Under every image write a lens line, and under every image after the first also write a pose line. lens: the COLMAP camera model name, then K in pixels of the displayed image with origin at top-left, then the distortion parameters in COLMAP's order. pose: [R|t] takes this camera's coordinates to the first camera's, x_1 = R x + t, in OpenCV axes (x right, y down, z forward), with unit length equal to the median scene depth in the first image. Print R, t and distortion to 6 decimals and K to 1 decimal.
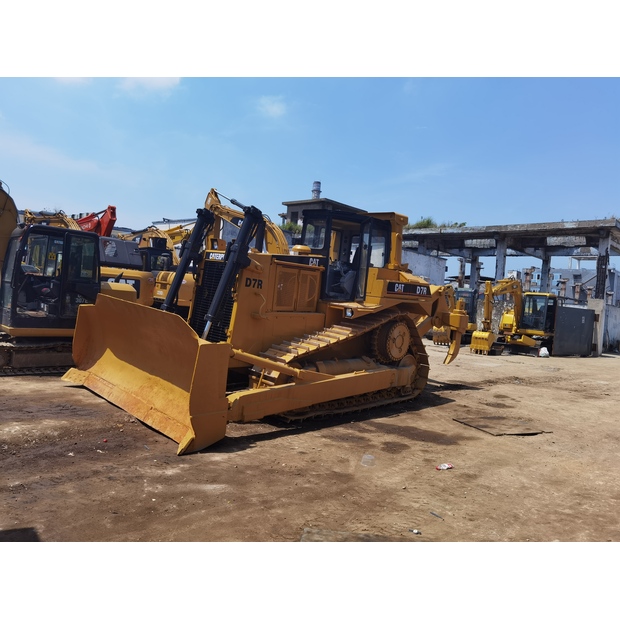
lens RADIAL K [[495.6, 0, 310.9], [0, 495.6, 308.2], [0, 0, 1]] dist [0.021641, -0.013939]
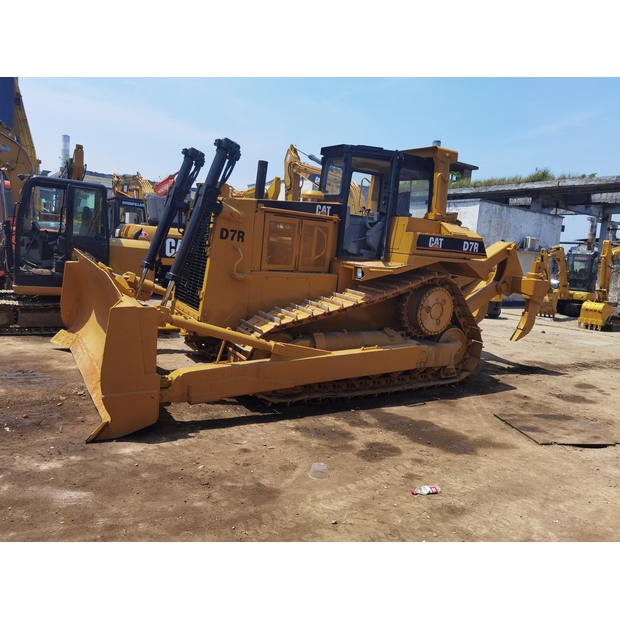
lens RADIAL K [[495.6, 0, 310.9], [0, 495.6, 308.2], [0, 0, 1]] dist [0.021641, -0.013939]
pose [[0.972649, 0.026413, -0.230773, 0.171443], [-0.010677, 0.997548, 0.069171, 0.010063], [0.232035, -0.064815, 0.970546, 0.191418]]
